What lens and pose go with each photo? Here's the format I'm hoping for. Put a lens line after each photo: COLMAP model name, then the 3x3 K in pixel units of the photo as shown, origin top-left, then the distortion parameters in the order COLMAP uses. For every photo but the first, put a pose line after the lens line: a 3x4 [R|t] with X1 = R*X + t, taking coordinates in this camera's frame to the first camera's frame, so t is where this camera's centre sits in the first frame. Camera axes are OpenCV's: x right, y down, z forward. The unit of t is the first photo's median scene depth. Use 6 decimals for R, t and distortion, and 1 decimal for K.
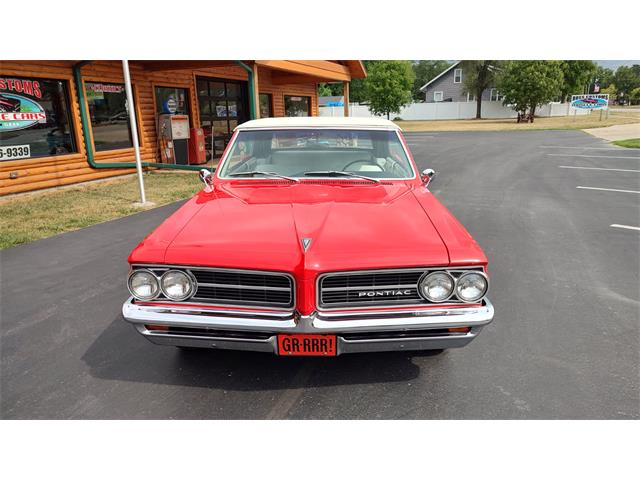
lens RADIAL K [[464.0, 0, 328.7], [0, 464.0, 233.5], [0, 0, 1]] dist [0.021486, -0.024928]
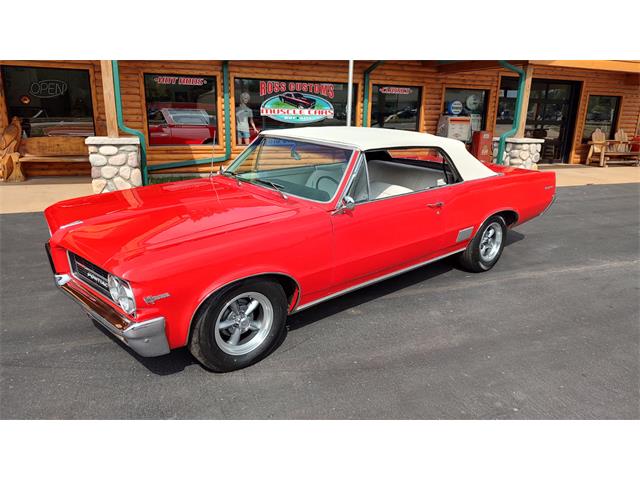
lens RADIAL K [[464.0, 0, 324.0], [0, 464.0, 239.8], [0, 0, 1]] dist [0.021486, -0.024928]
pose [[0.666872, 0.239730, -0.705557, 0.301263], [-0.225428, 0.967375, 0.115622, -0.055298], [0.710256, 0.081947, 0.699157, 0.125765]]
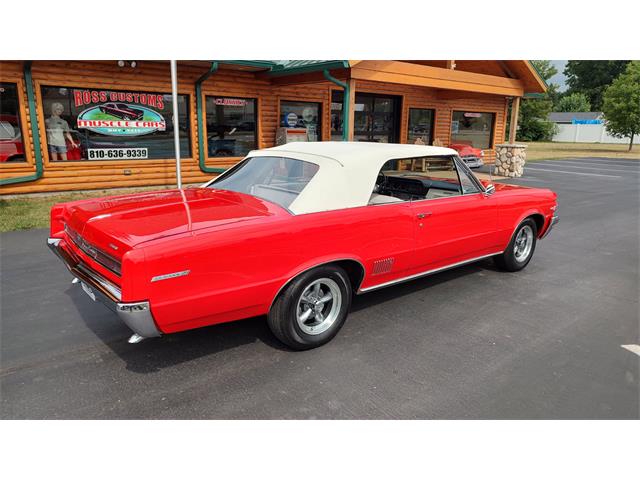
lens RADIAL K [[464.0, 0, 325.0], [0, 464.0, 236.3], [0, 0, 1]] dist [0.021486, -0.024928]
pose [[0.861775, 0.156531, -0.482537, 0.316841], [-0.165309, 0.985935, 0.024599, -0.062797], [0.479600, 0.058568, 0.875530, 0.162994]]
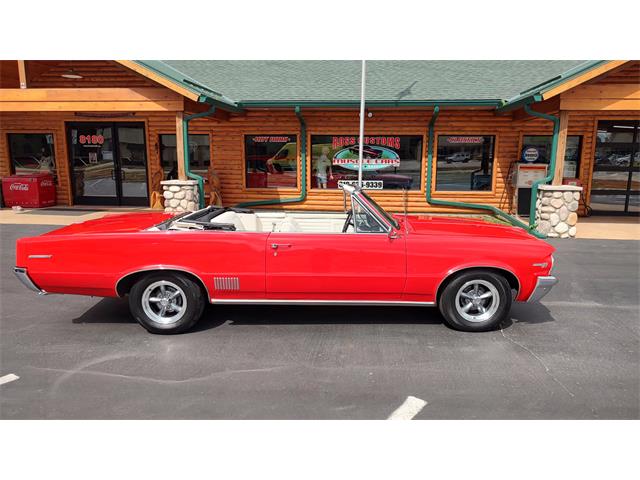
lens RADIAL K [[464.0, 0, 325.2], [0, 464.0, 236.6], [0, 0, 1]] dist [0.021486, -0.024928]
pose [[0.238953, 0.194013, -0.951452, 0.631420], [-0.255398, 0.957895, 0.131185, -0.146675], [0.936842, 0.211652, 0.278442, 0.408382]]
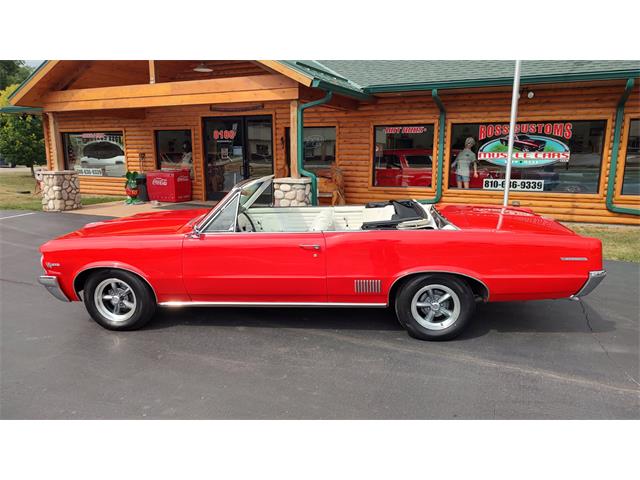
lens RADIAL K [[464.0, 0, 322.2], [0, 464.0, 240.1], [0, 0, 1]] dist [0.021486, -0.024928]
pose [[-0.095486, 0.217698, -0.971334, 0.470617], [-0.244667, 0.940726, 0.234890, -0.163595], [0.964894, 0.260082, -0.036563, 0.489517]]
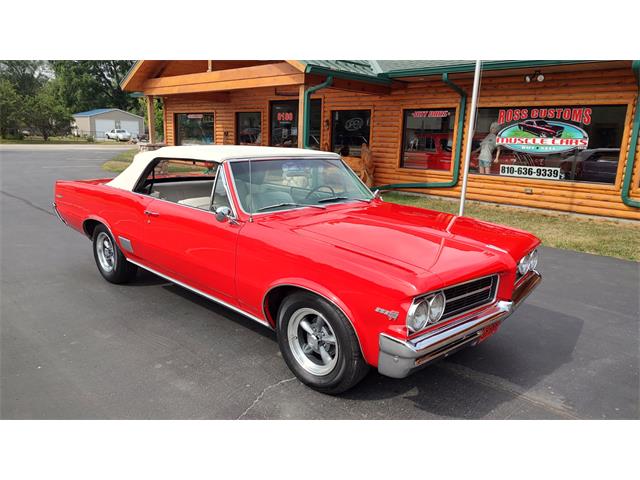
lens RADIAL K [[464.0, 0, 323.5], [0, 464.0, 235.4], [0, 0, 1]] dist [0.021486, -0.024928]
pose [[-0.404063, 0.208491, -0.890654, 0.493489], [-0.244650, 0.913576, 0.324848, -0.231036], [0.881408, 0.349157, -0.318135, 0.800573]]
